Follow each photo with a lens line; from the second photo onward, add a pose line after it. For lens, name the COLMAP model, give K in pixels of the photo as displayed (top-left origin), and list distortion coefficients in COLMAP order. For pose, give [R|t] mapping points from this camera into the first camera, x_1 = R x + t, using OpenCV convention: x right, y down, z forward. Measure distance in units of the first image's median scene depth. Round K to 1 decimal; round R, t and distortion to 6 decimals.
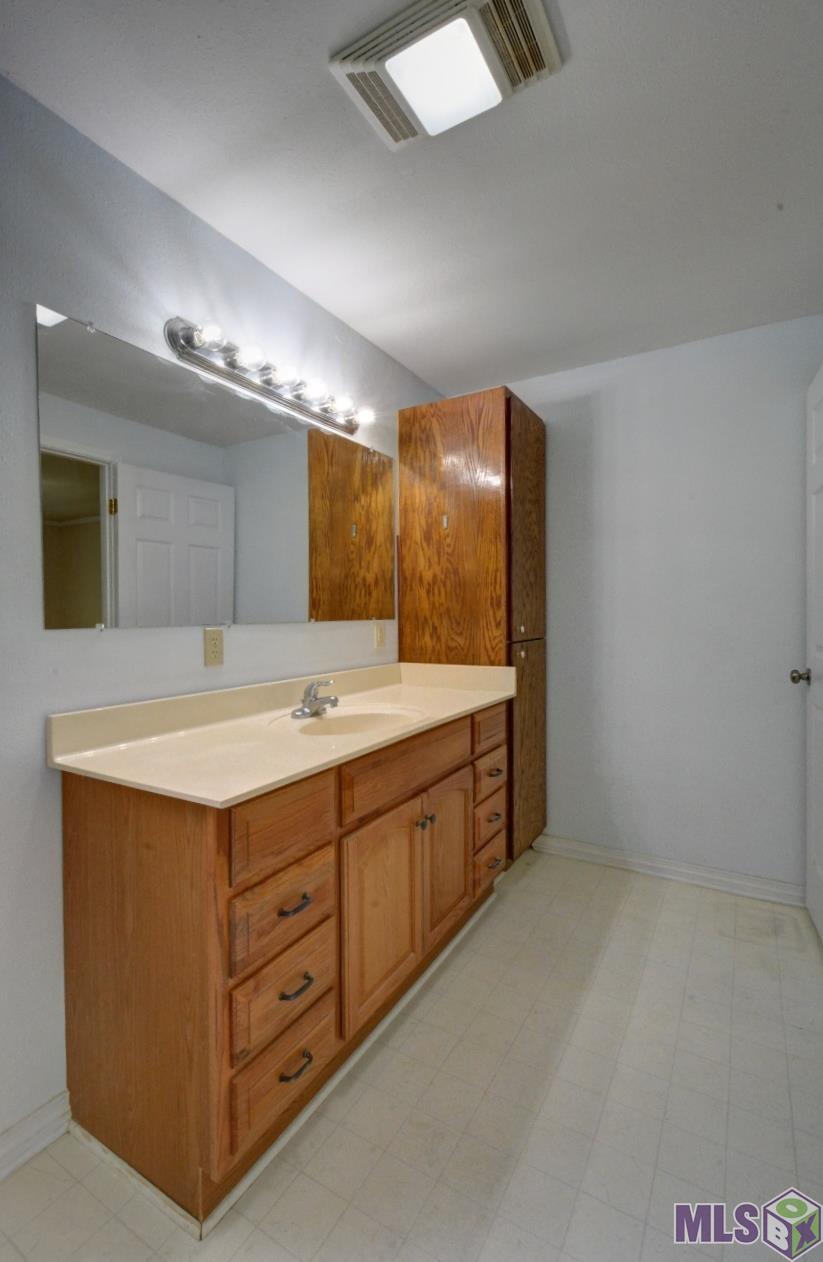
lens RADIAL K [[569.1, 0, 410.0], [0, 569.1, 620.1], [0, 0, 1]] dist [-0.000515, -0.000197]
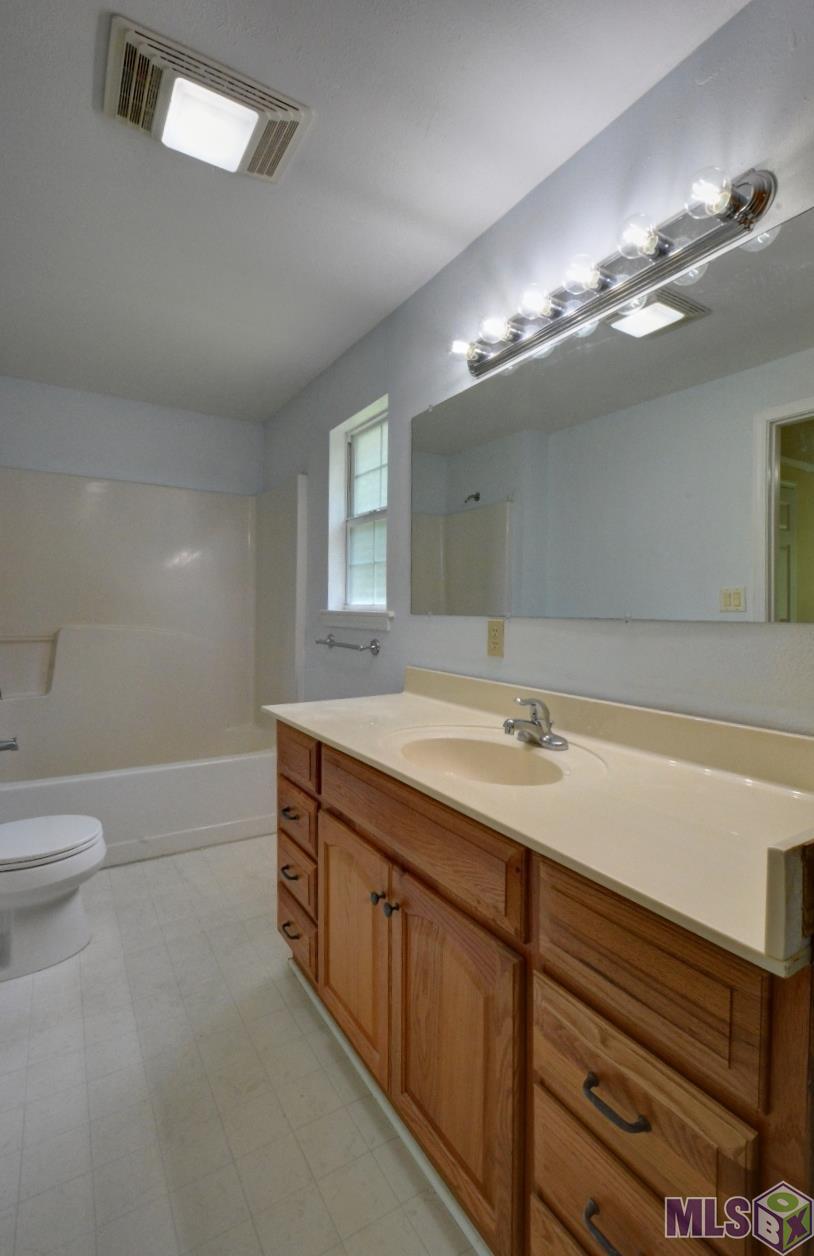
lens RADIAL K [[566.4, 0, 405.5], [0, 566.4, 617.1], [0, 0, 1]] dist [-0.000515, -0.000197]
pose [[-0.469069, 0.017922, -0.882979, 0.629169], [-0.009122, 0.999642, 0.025136, -0.014831], [0.883114, 0.019845, -0.468738, 1.350275]]
